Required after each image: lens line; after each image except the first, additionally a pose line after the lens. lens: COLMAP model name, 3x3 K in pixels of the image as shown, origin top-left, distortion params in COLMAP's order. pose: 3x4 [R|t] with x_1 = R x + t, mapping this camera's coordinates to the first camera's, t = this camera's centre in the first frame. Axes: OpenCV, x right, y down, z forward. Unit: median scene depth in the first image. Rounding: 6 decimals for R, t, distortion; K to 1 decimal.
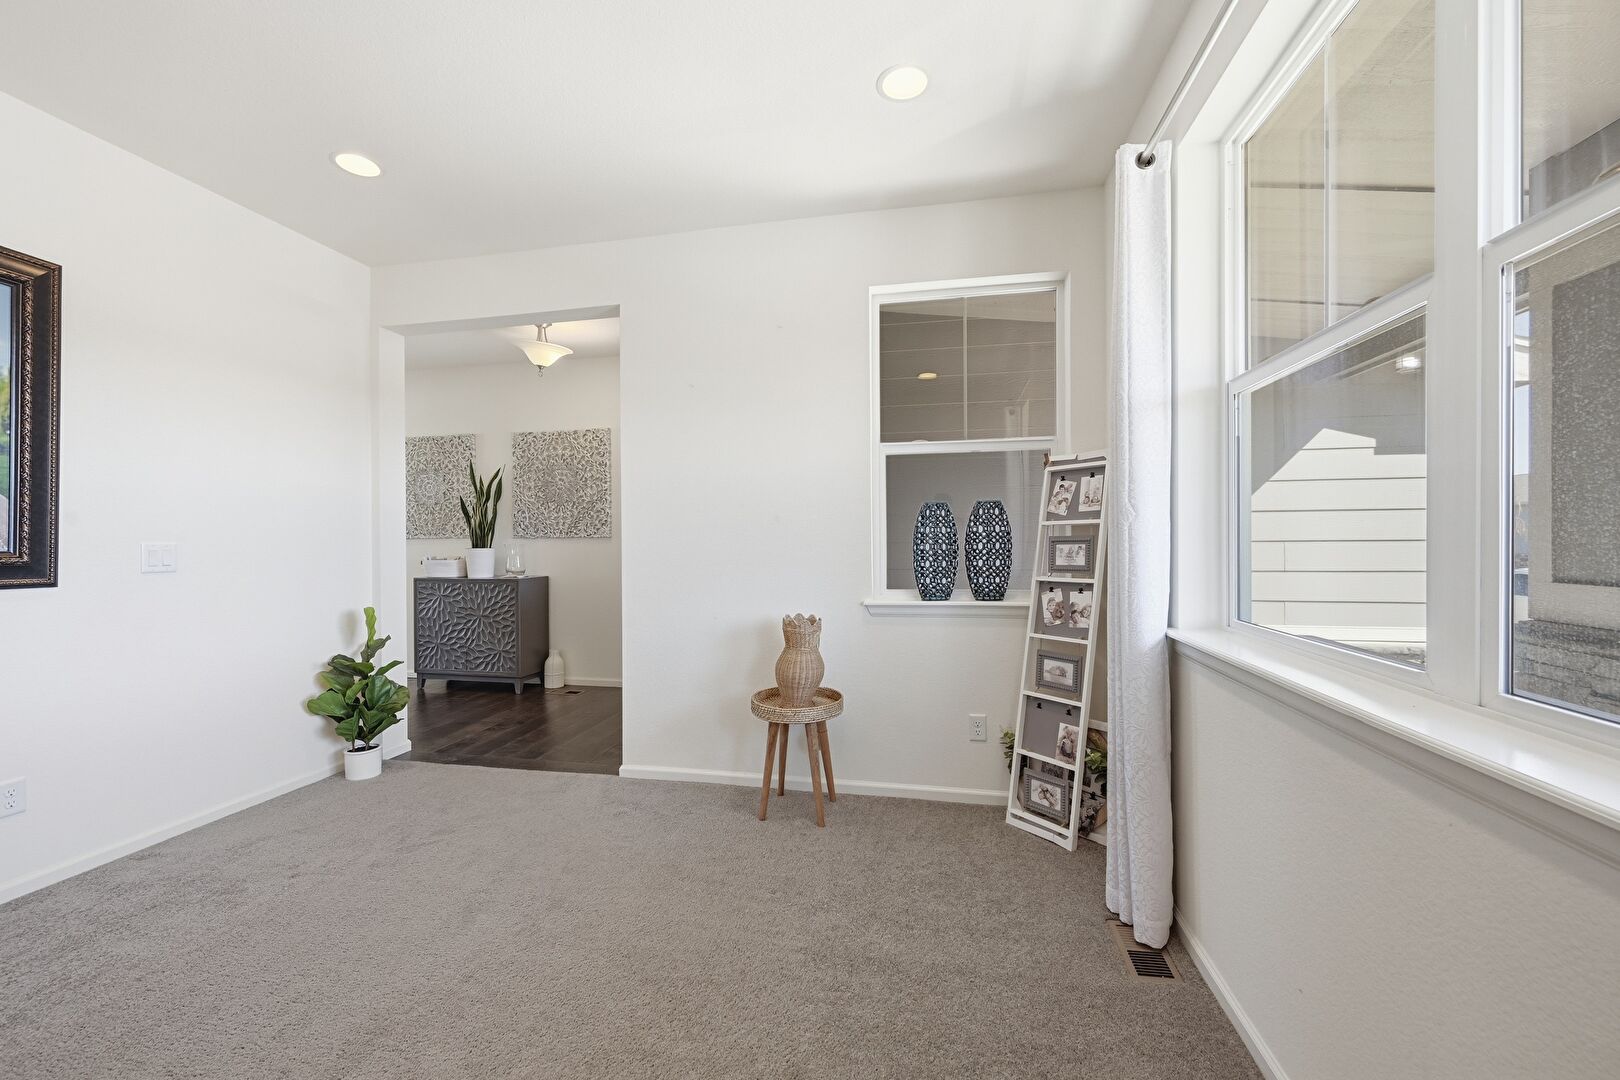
lens RADIAL K [[647.1, 0, 805.0], [0, 647.1, 532.3], [0, 0, 1]] dist [-0.000284, 0.000105]
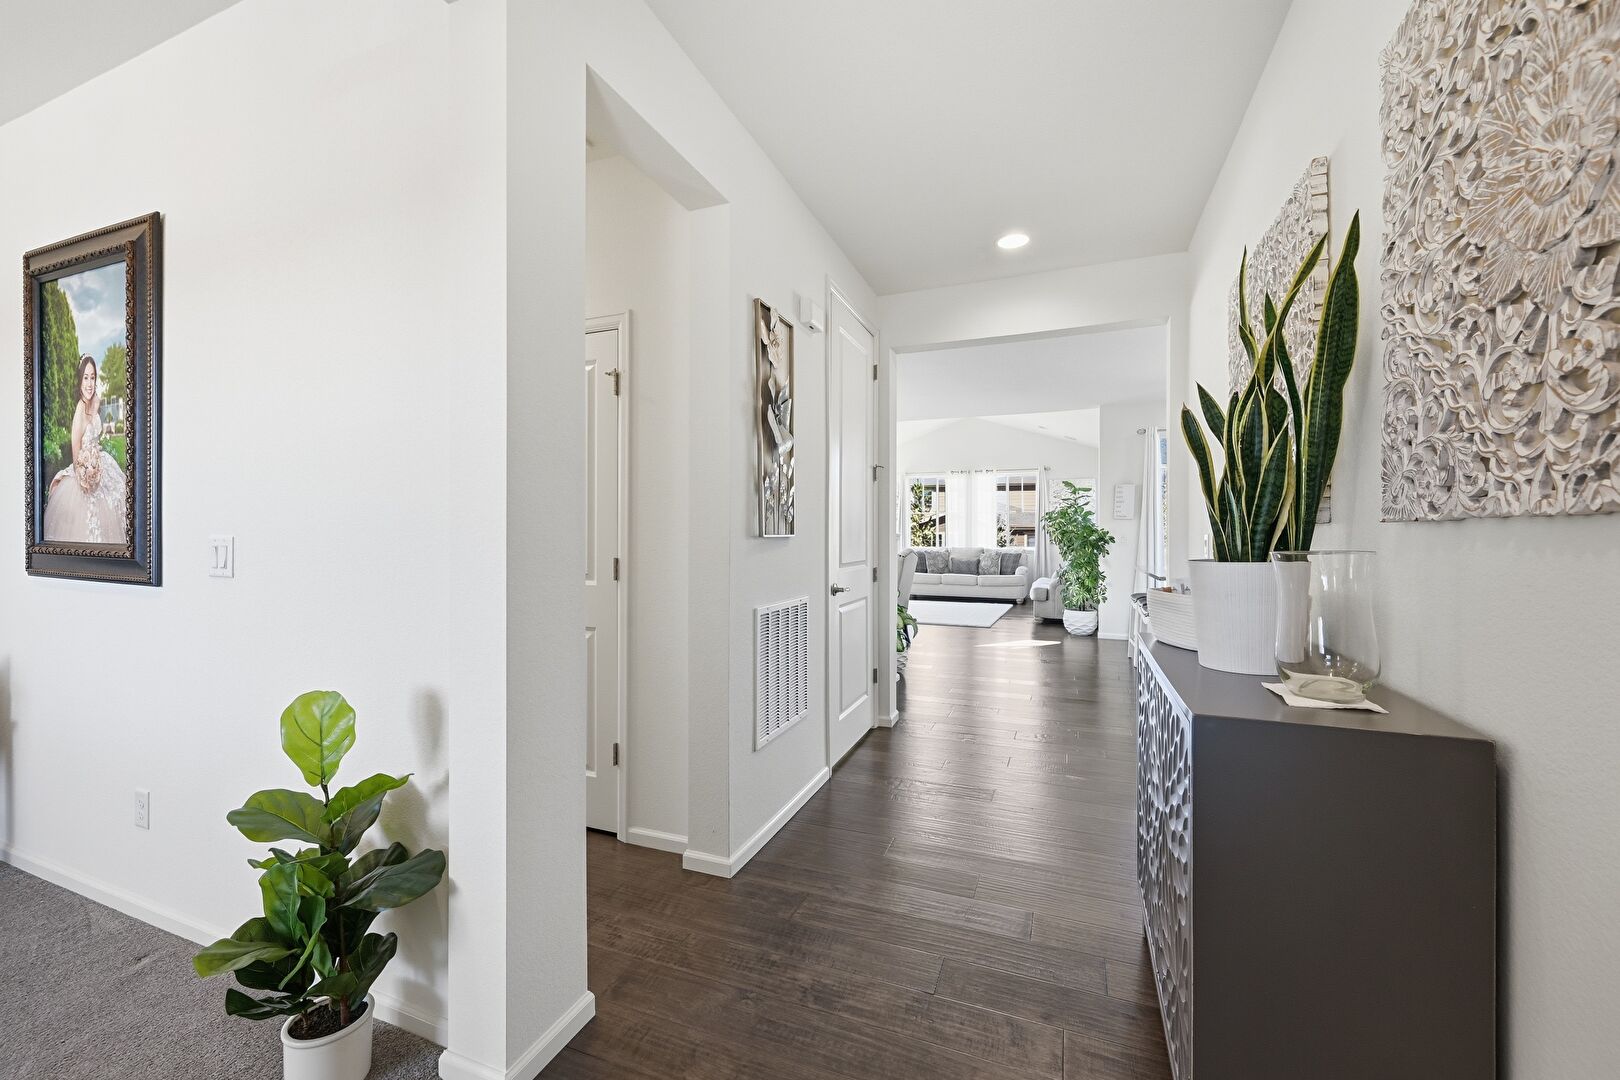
lens RADIAL K [[647.1, 0, 805.0], [0, 647.1, 532.3], [0, 0, 1]] dist [-0.000284, 0.000105]
pose [[-0.185040, 0.000215, -0.982731, -0.456476], [0.012646, 0.999918, -0.002163, 0.024418], [0.982650, -0.012828, -0.185028, 1.982414]]
